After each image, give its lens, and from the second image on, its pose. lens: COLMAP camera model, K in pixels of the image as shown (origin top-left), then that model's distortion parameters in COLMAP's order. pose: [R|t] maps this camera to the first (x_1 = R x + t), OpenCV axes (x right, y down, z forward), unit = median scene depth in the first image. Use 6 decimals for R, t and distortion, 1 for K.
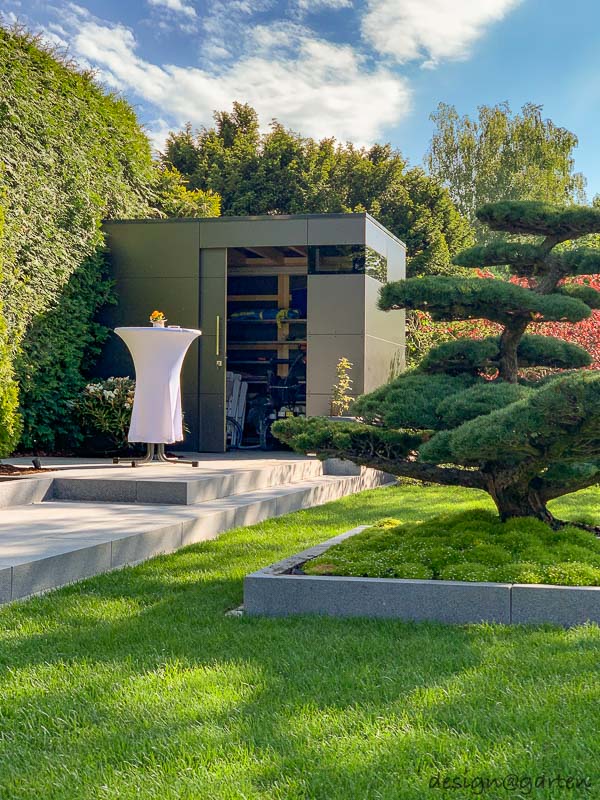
lens RADIAL K [[1173.3, 0, 300.0], [0, 1173.3, 400.0], [0, 0, 1]] dist [-0.035860, 0.092395]
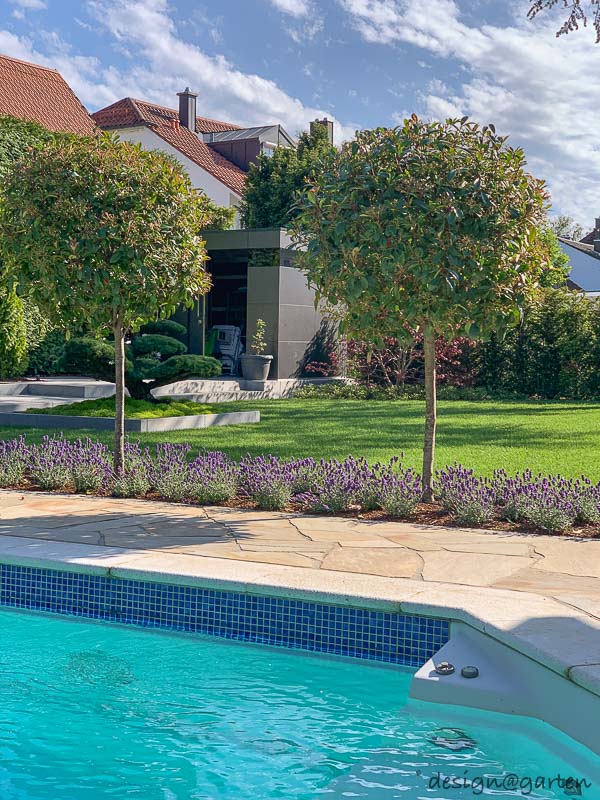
lens RADIAL K [[1173.3, 0, 300.0], [0, 1173.3, 400.0], [0, 0, 1]] dist [-0.035860, 0.092395]
pose [[0.967795, 0.015295, -0.251273, 0.556025], [-0.002745, 0.998734, 0.050222, -0.005662], [0.251723, -0.047915, 0.966612, -0.617103]]
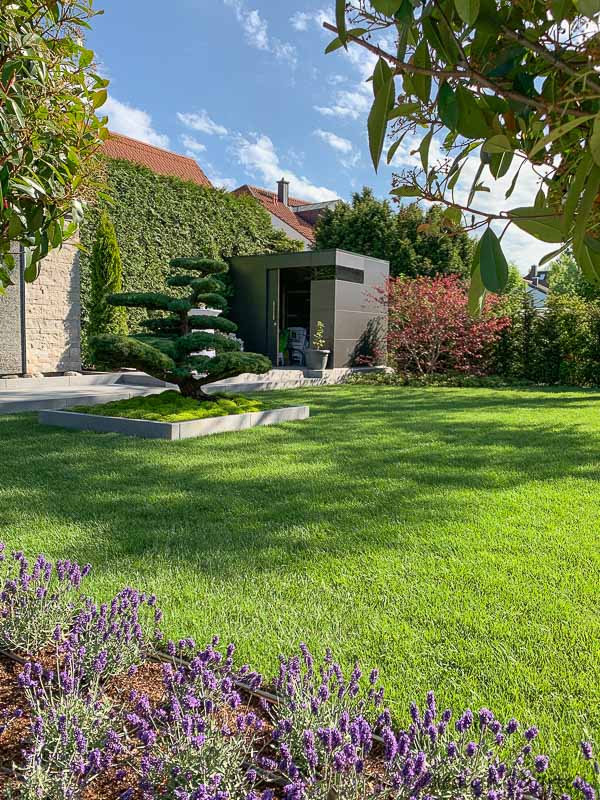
lens RADIAL K [[610.2, 0, 300.5], [0, 610.2, 422.3], [0, 0, 1]] dist [0.010847, 0.001797]
pose [[0.942362, 0.046074, -0.331408, 0.415002], [-0.001514, 0.991051, 0.133476, -0.002945], [0.334592, -0.125281, 0.933998, -0.051435]]
